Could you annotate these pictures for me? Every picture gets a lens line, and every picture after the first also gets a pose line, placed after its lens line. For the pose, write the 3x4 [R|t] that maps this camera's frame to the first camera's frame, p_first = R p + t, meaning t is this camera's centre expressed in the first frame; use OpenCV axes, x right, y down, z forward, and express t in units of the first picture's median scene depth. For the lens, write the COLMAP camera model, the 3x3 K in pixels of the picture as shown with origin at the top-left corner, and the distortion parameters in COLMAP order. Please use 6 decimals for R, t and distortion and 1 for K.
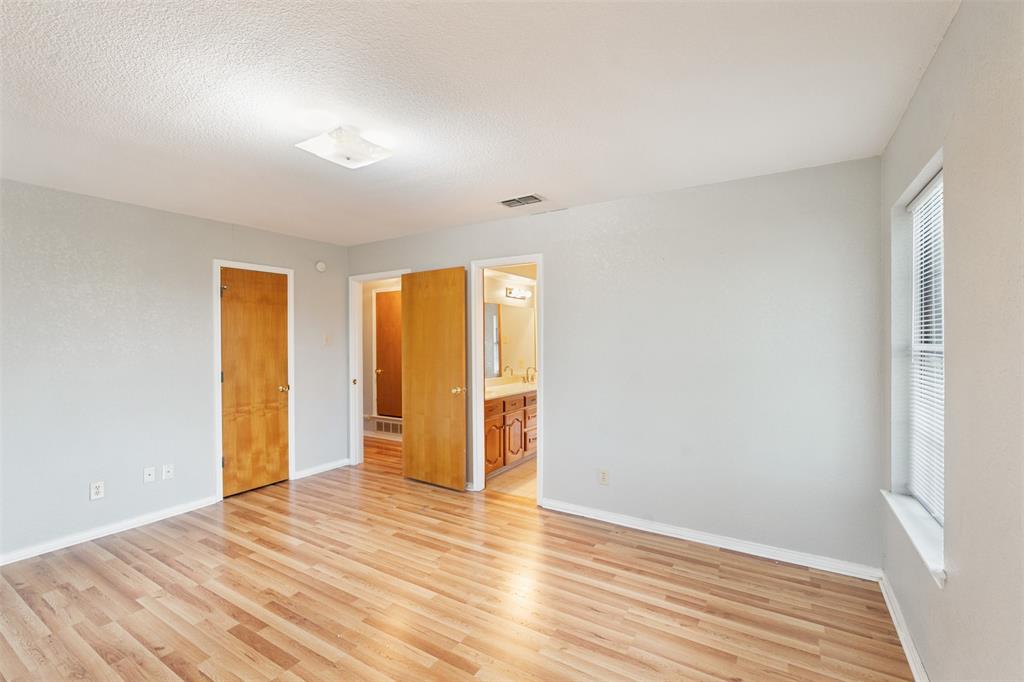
lens RADIAL K [[445.5, 0, 512.0], [0, 445.5, 341.0], [0, 0, 1]] dist [-0.002813, -0.000111]
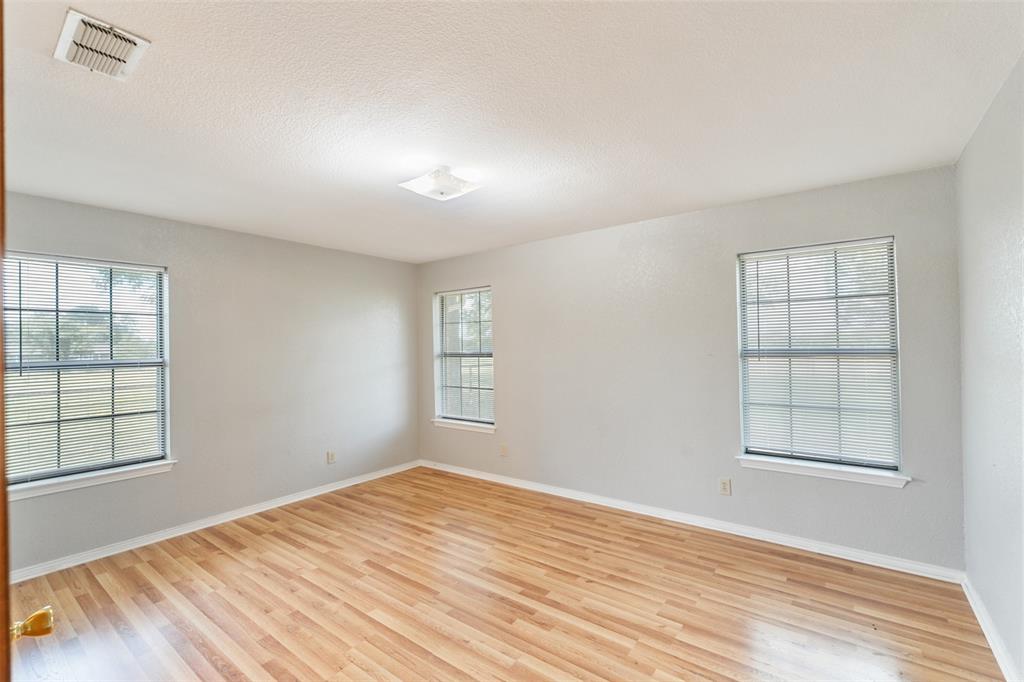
lens RADIAL K [[445.5, 0, 512.0], [0, 445.5, 341.0], [0, 0, 1]] dist [-0.002813, -0.000111]
pose [[-0.994825, 0.020707, 0.099468, -0.635333], [0.018824, 0.999626, -0.019836, 0.002260], [-0.099841, -0.017861, -0.994843, 2.090629]]
